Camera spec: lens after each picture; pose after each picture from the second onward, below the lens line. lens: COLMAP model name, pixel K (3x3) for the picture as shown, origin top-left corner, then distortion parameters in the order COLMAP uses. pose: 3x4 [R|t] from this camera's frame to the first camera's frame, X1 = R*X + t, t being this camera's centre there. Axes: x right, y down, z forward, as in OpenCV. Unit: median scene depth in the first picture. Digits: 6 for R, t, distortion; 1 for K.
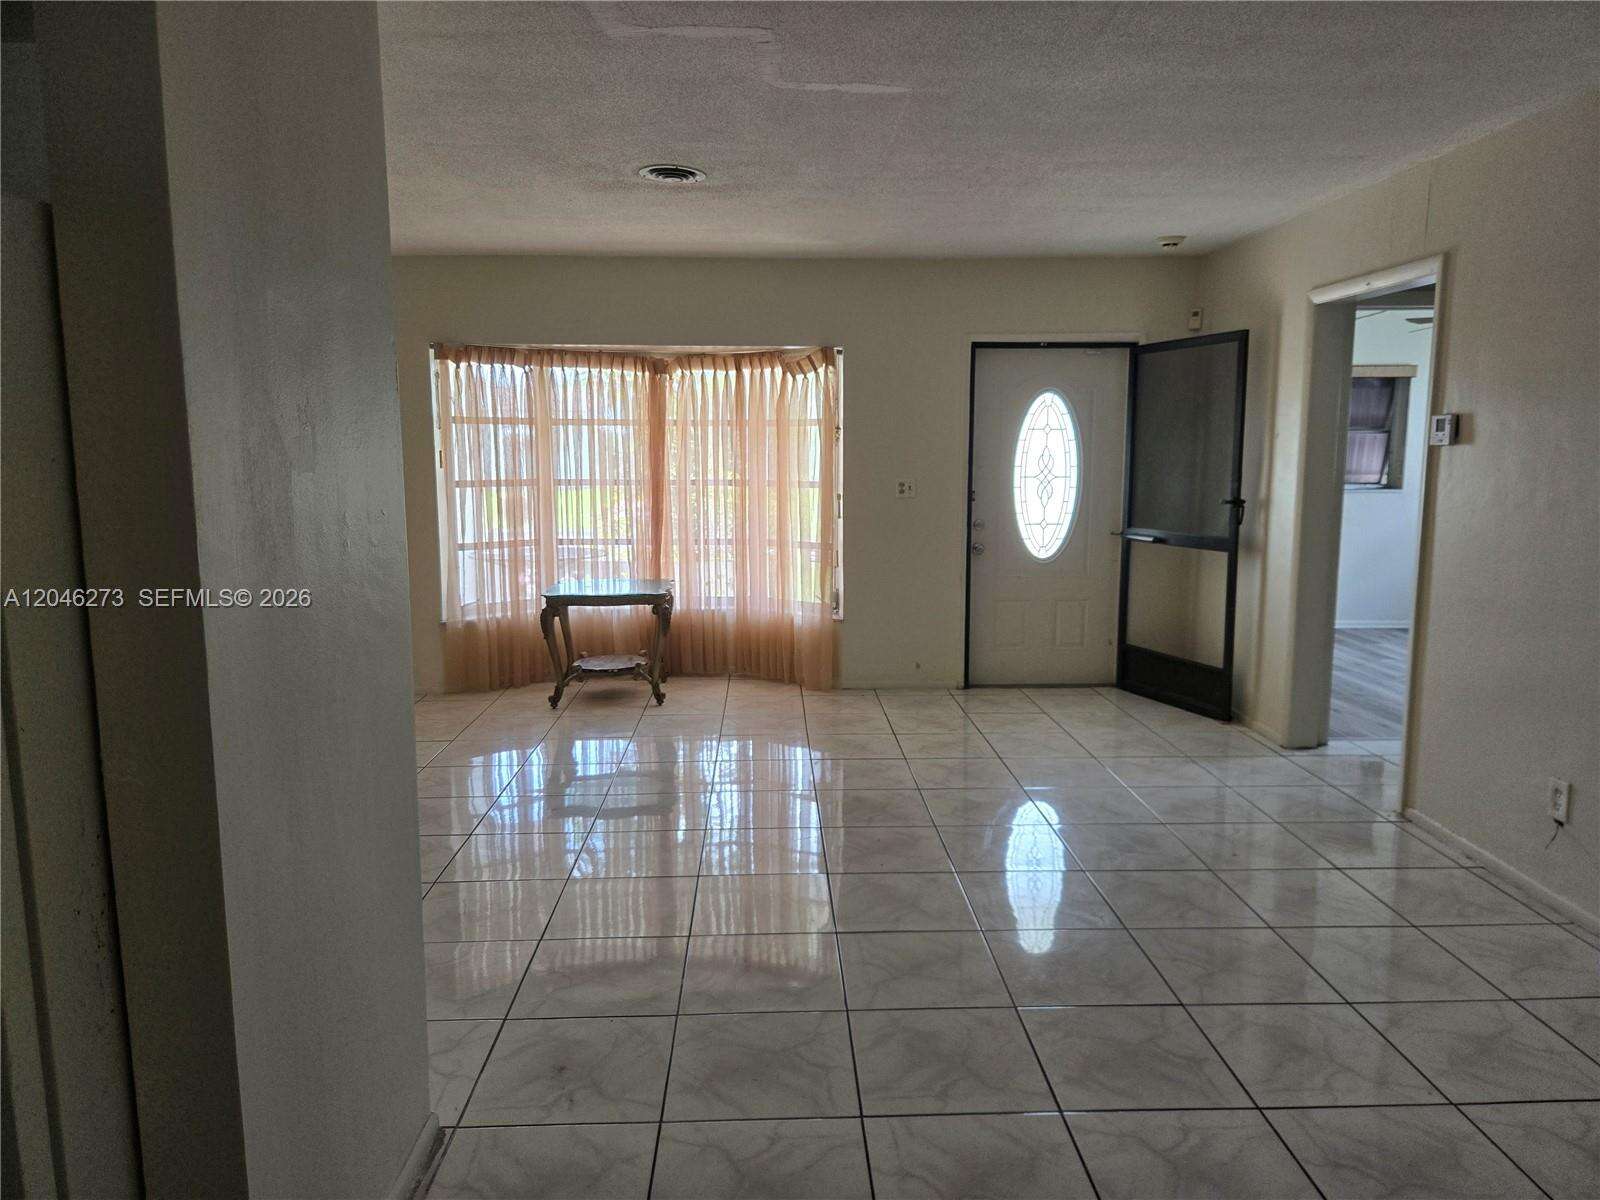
lens RADIAL K [[1085.5, 0, 801.7], [0, 1085.5, 600.4], [0, 0, 1]] dist [0.049439, -0.034280]
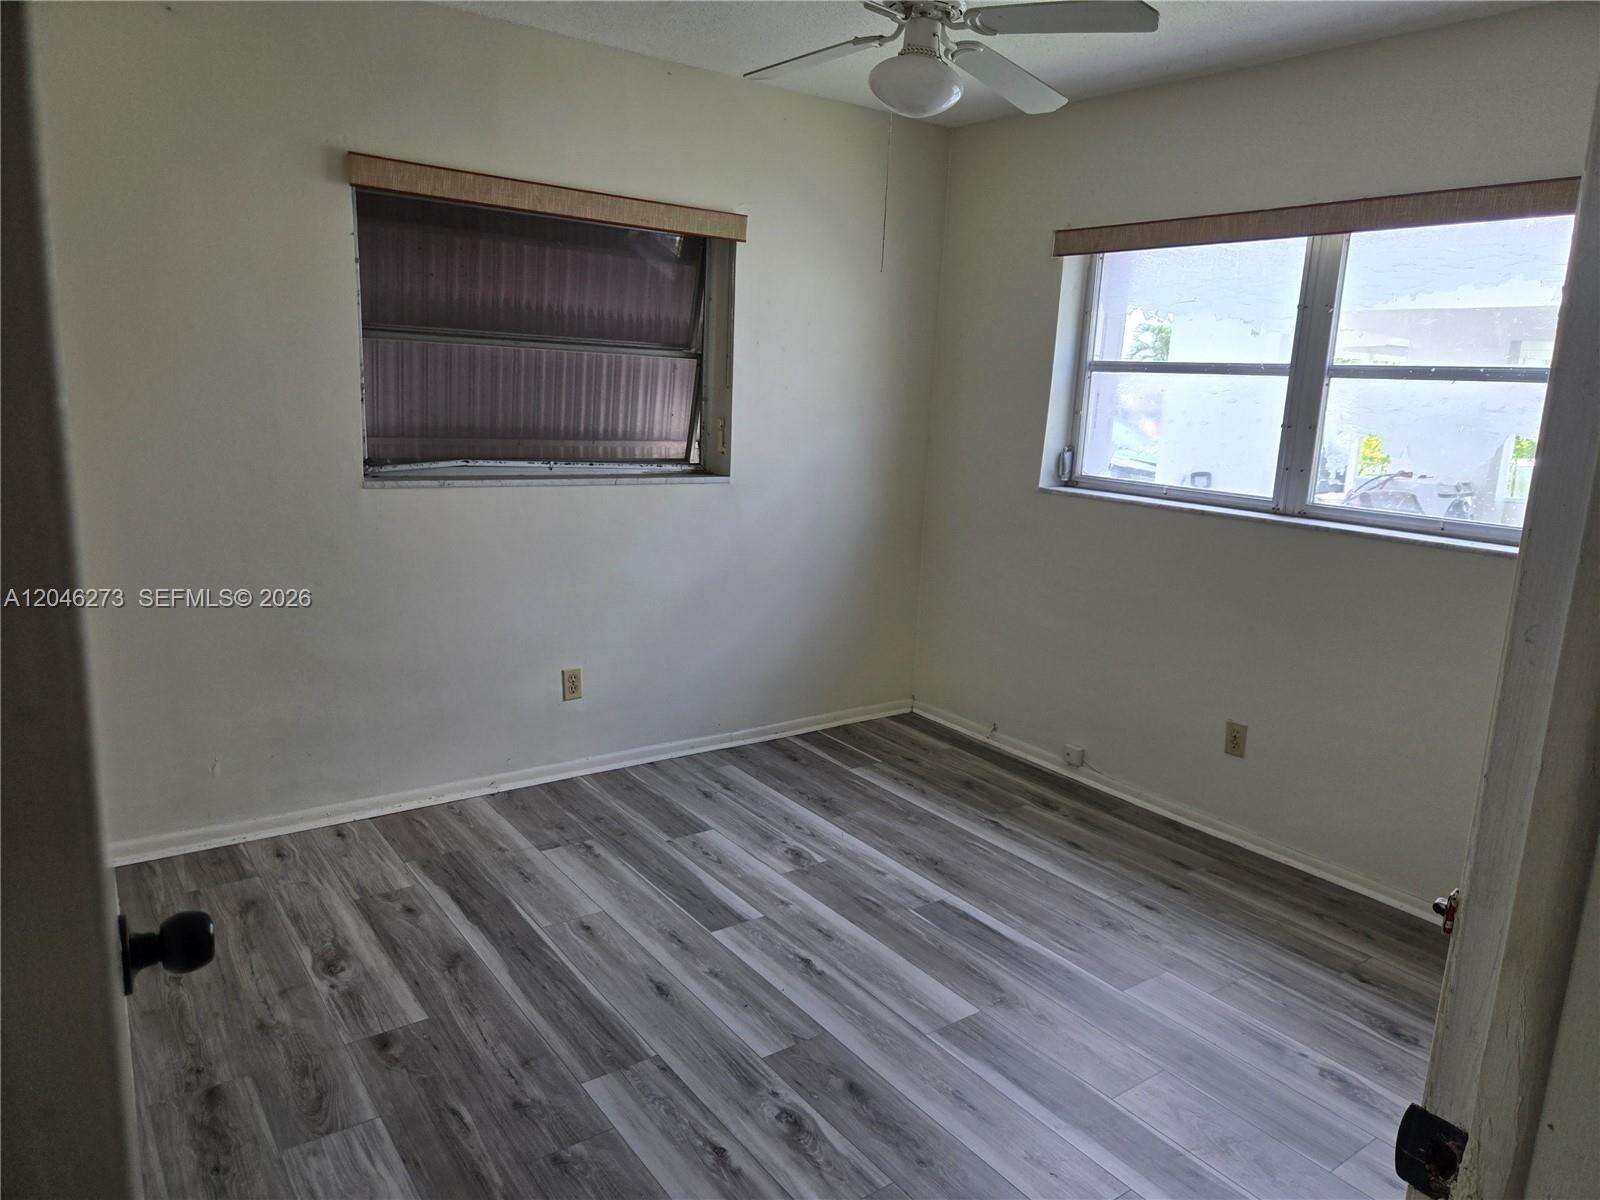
lens RADIAL K [[1085.5, 0, 802.7], [0, 1085.5, 595.7], [0, 0, 1]] dist [0.049439, -0.034280]
pose [[0.834400, -0.066319, 0.547155, 0.299943], [0.025950, 0.996360, 0.081194, -0.085222], [-0.550549, -0.053549, 0.833084, 0.563484]]
